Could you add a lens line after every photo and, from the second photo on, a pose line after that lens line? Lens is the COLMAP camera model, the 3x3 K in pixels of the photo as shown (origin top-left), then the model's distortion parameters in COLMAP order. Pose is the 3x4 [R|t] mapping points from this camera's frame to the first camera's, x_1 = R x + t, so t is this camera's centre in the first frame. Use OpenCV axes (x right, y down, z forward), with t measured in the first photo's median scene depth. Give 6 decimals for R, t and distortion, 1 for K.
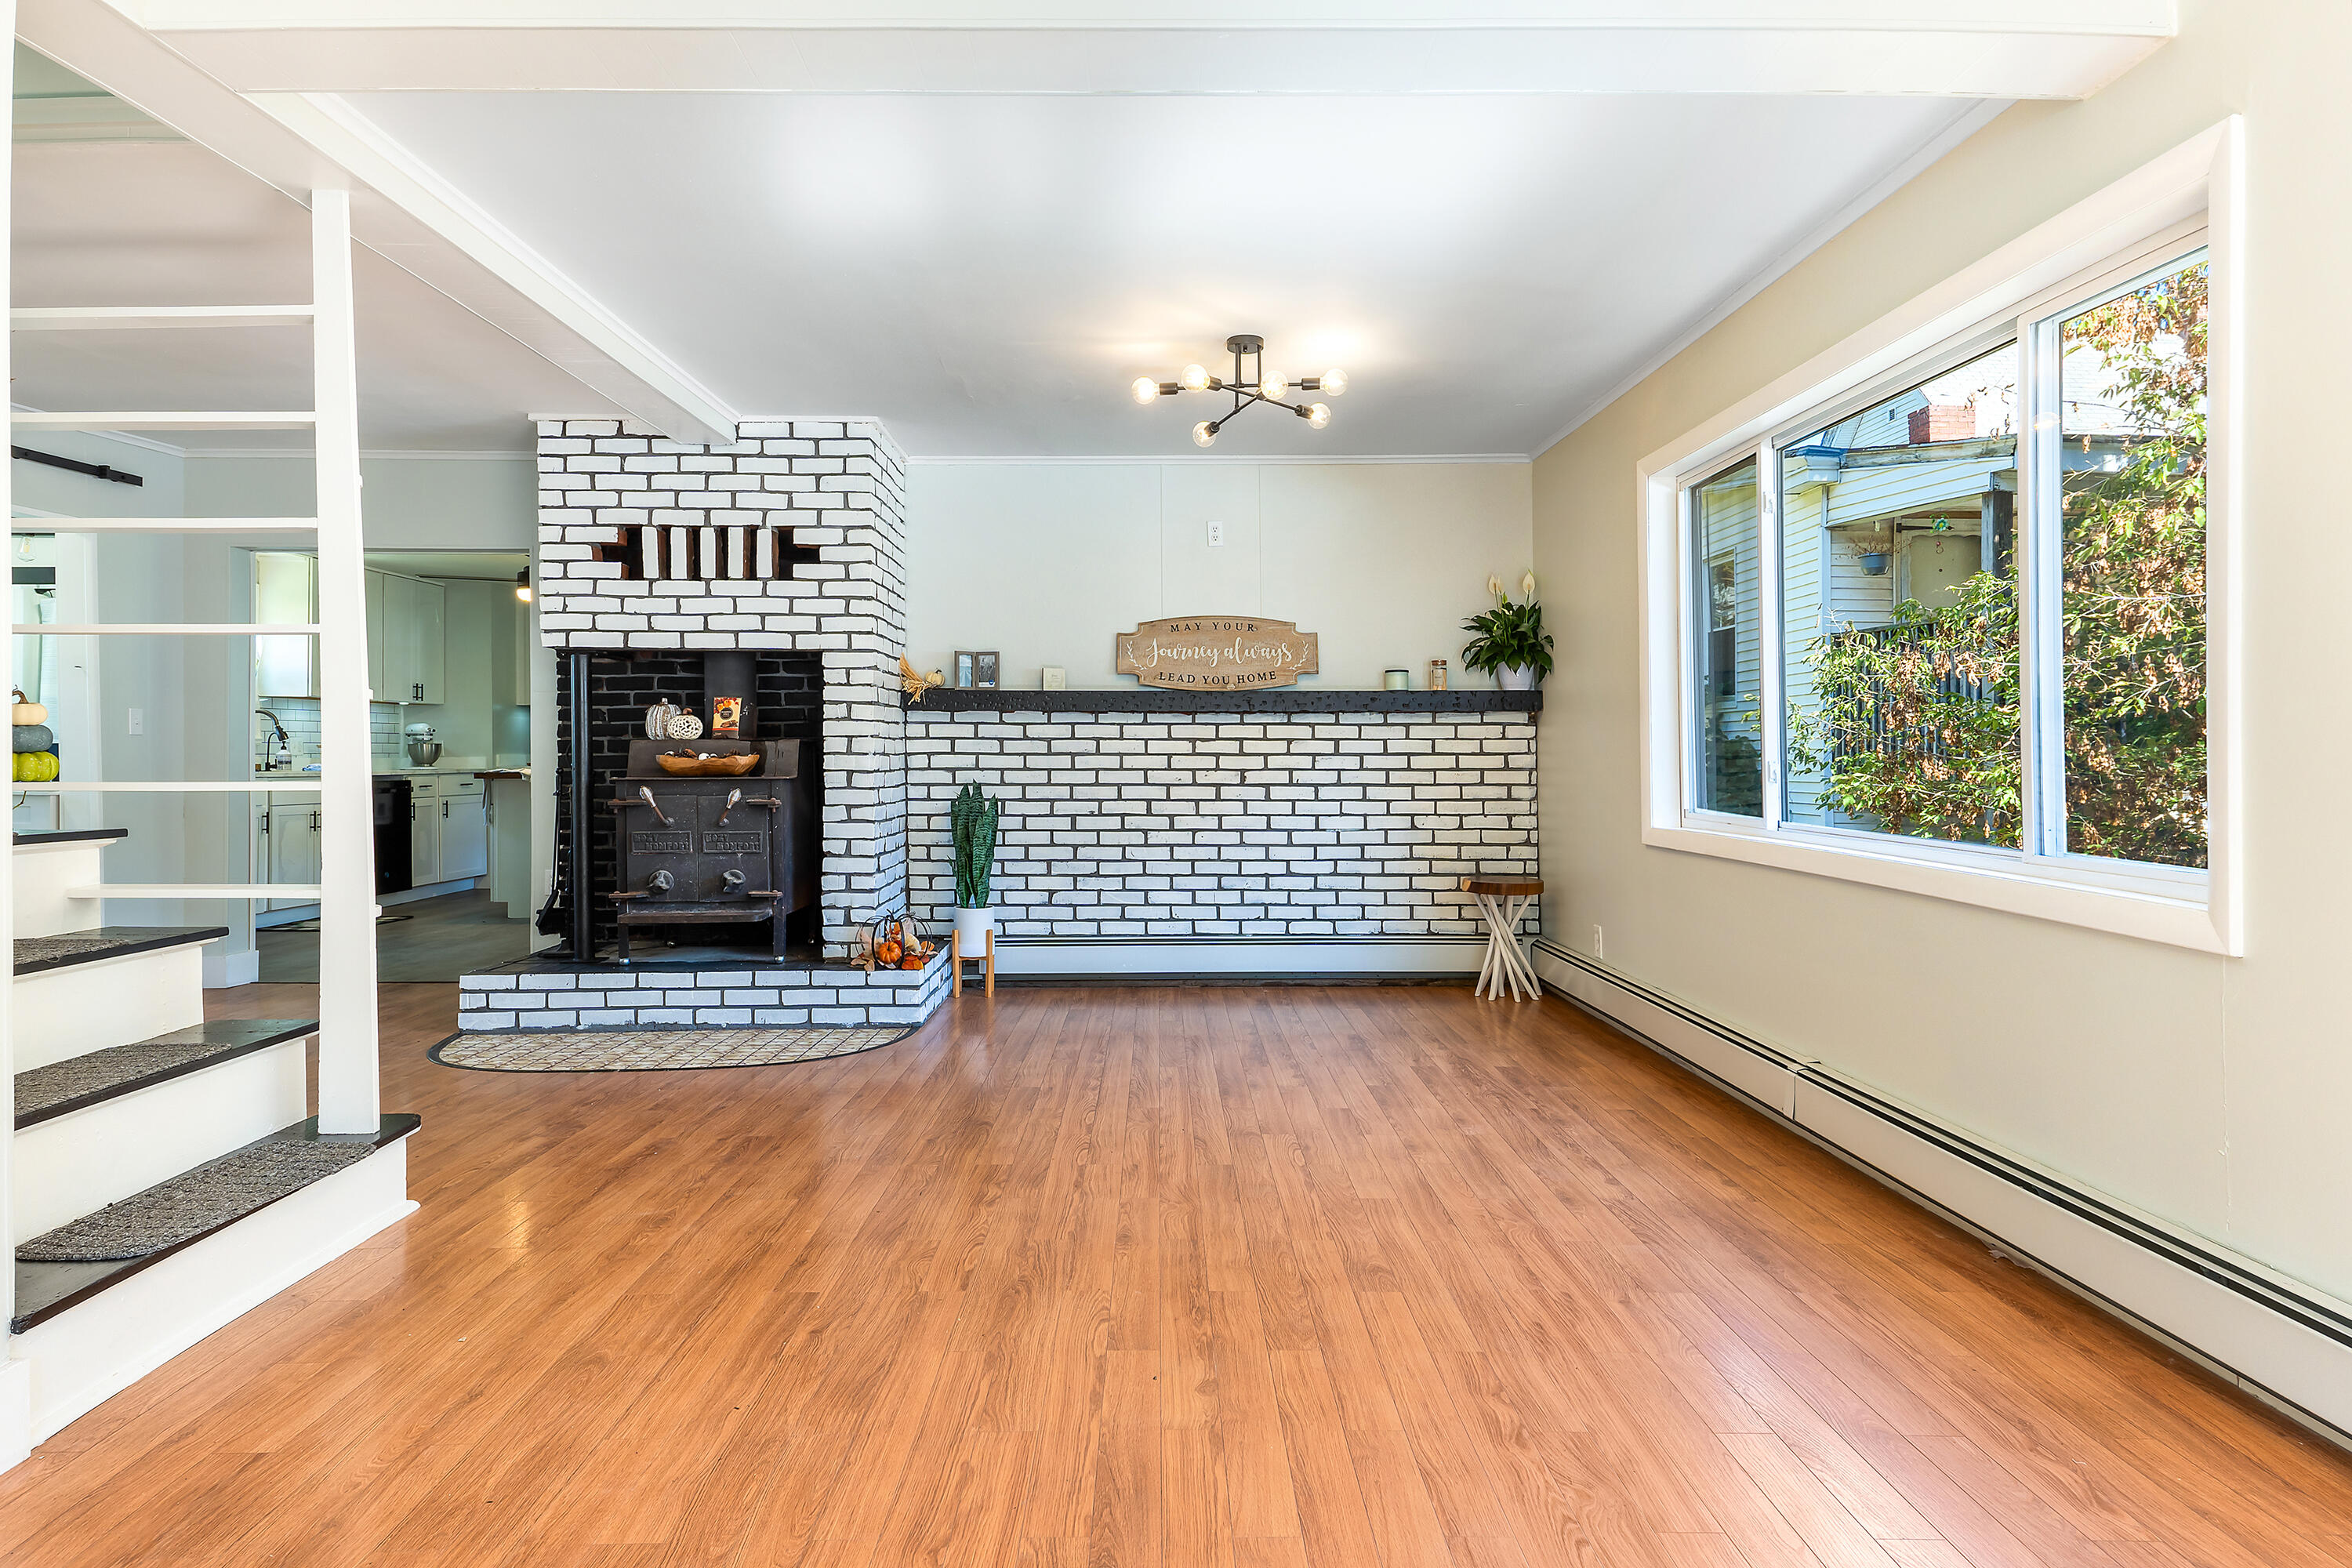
lens RADIAL K [[1323.3, 0, 1176.0], [0, 1323.3, 784.0], [0, 0, 1]] dist [0.023382, -0.021004]
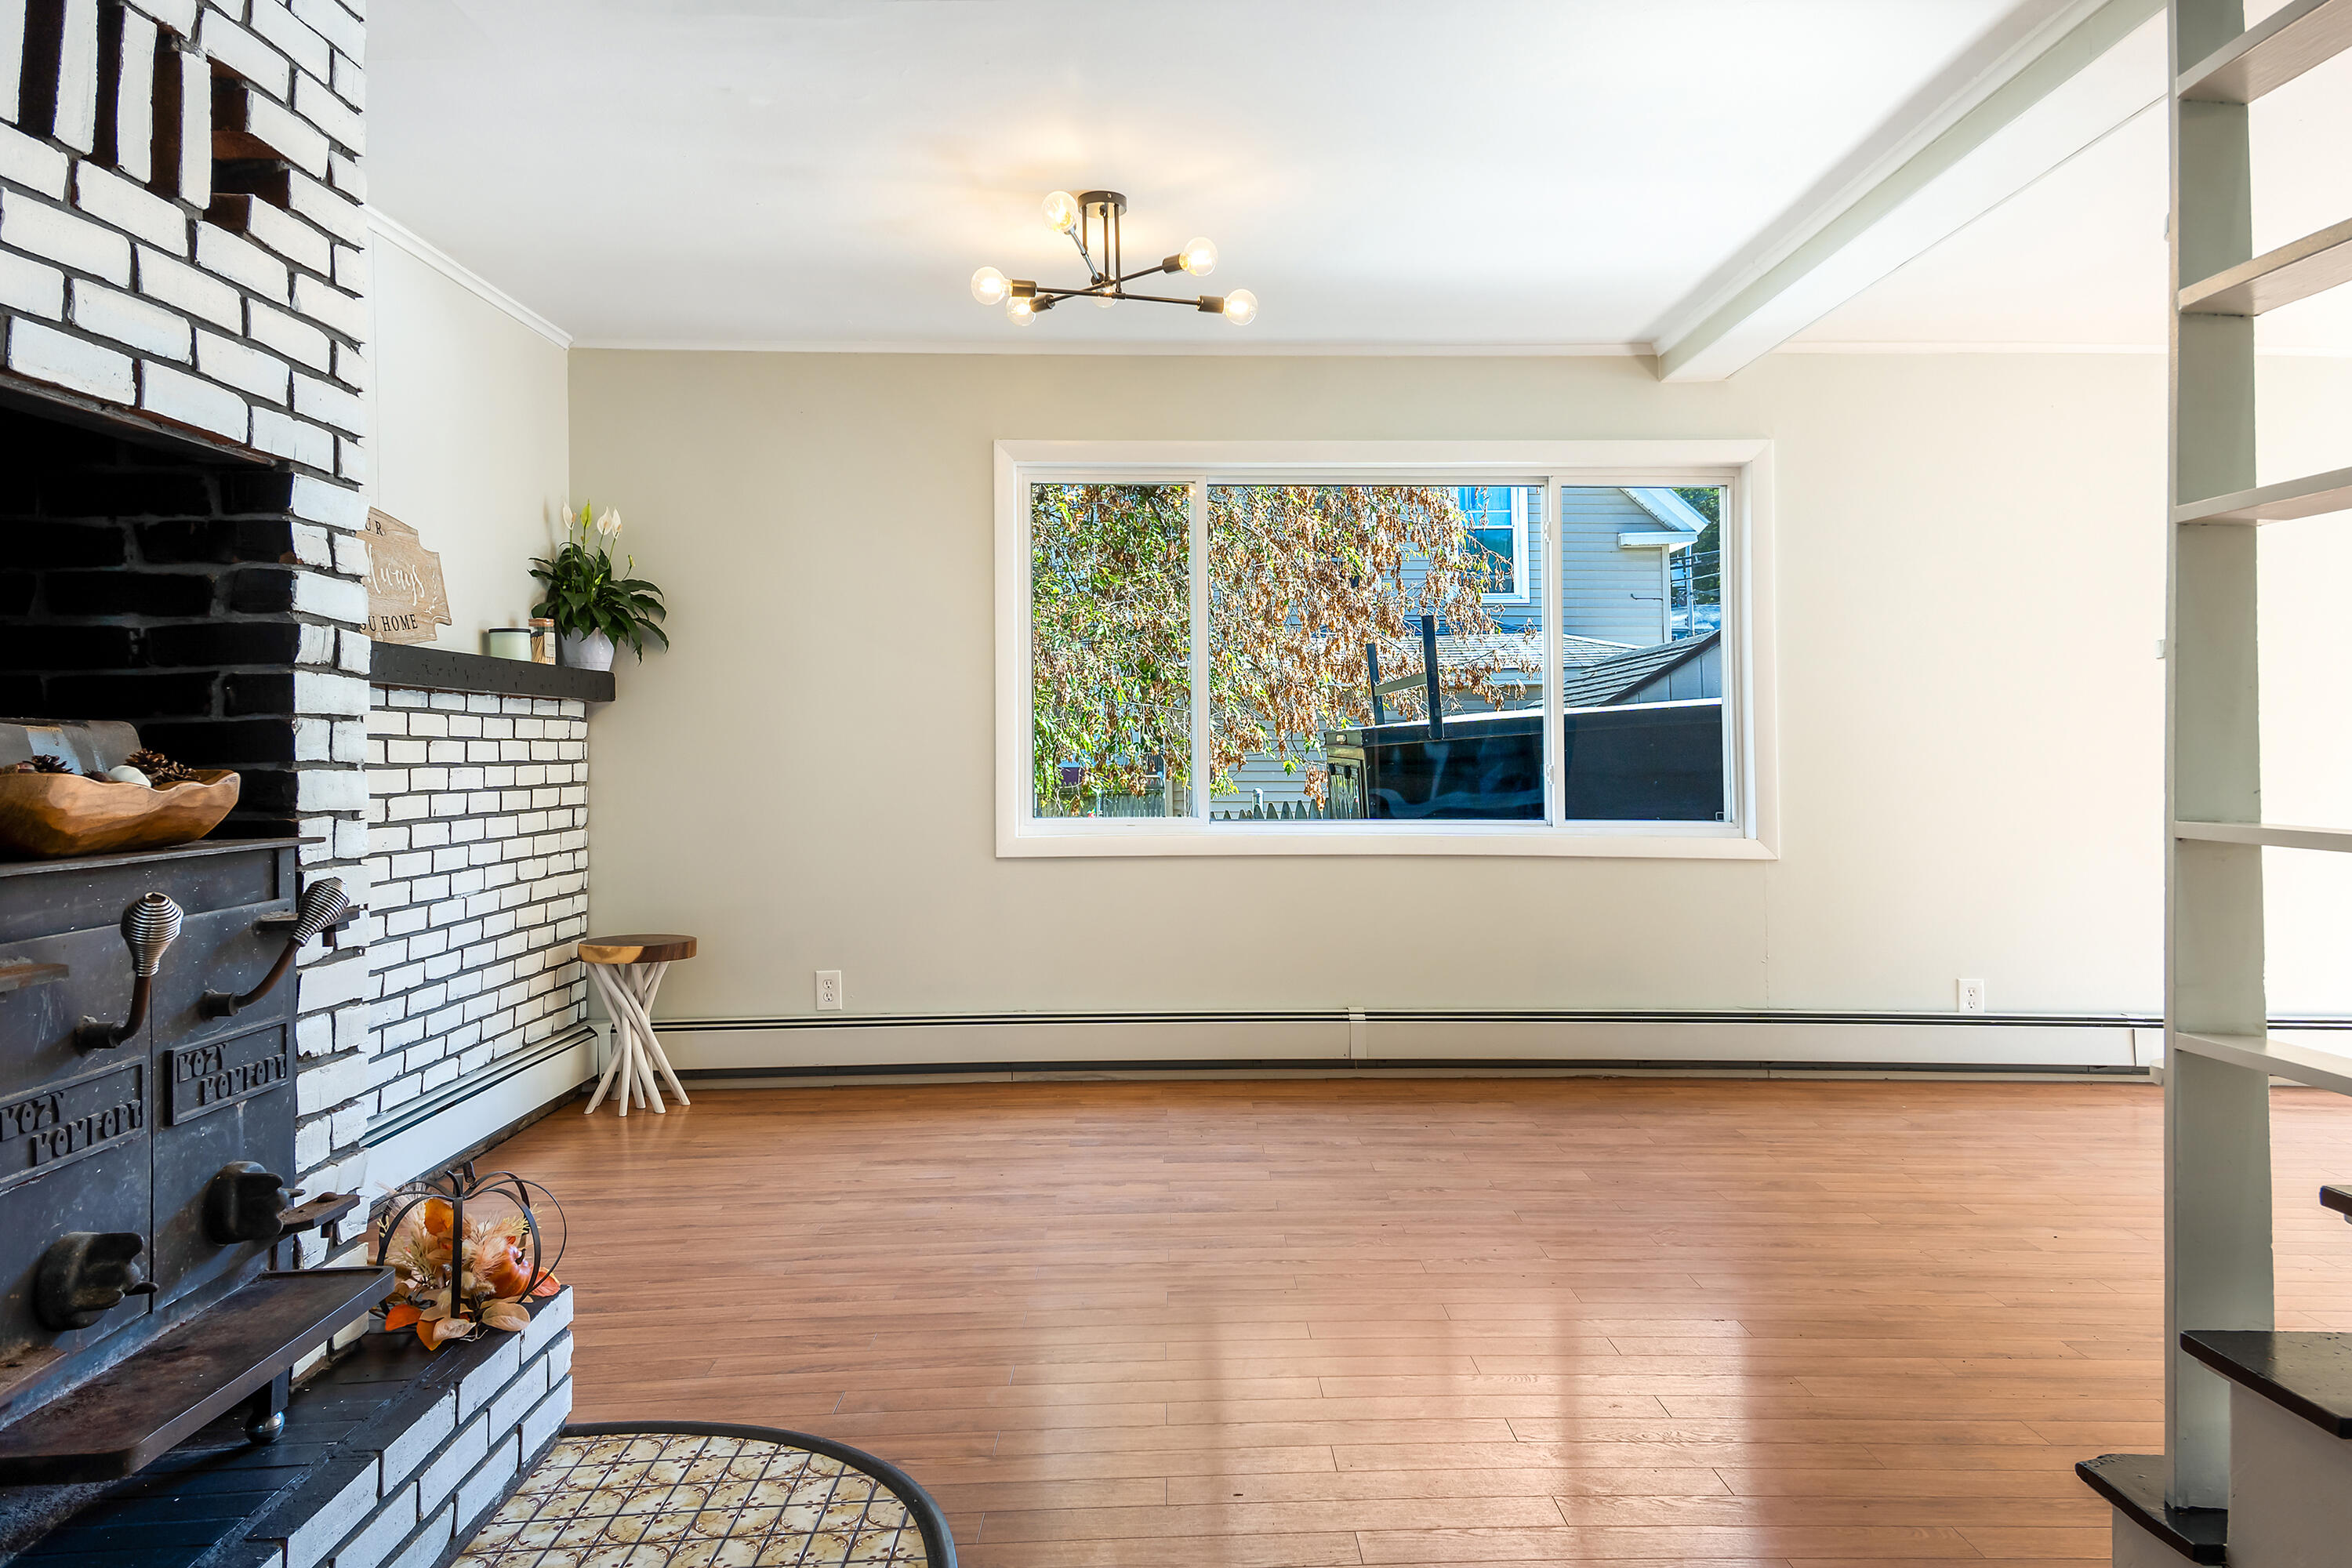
lens RADIAL K [[1659.9, 0, 1181.0], [0, 1659.9, 784.6], [0, 0, 1]] dist [-0.000147, -0.135788]
pose [[0.002142, -0.015986, 0.999870, -0.626618], [0.025879, 0.999538, 0.015925, -0.016530], [-0.999663, 0.025842, 0.002555, 0.694280]]
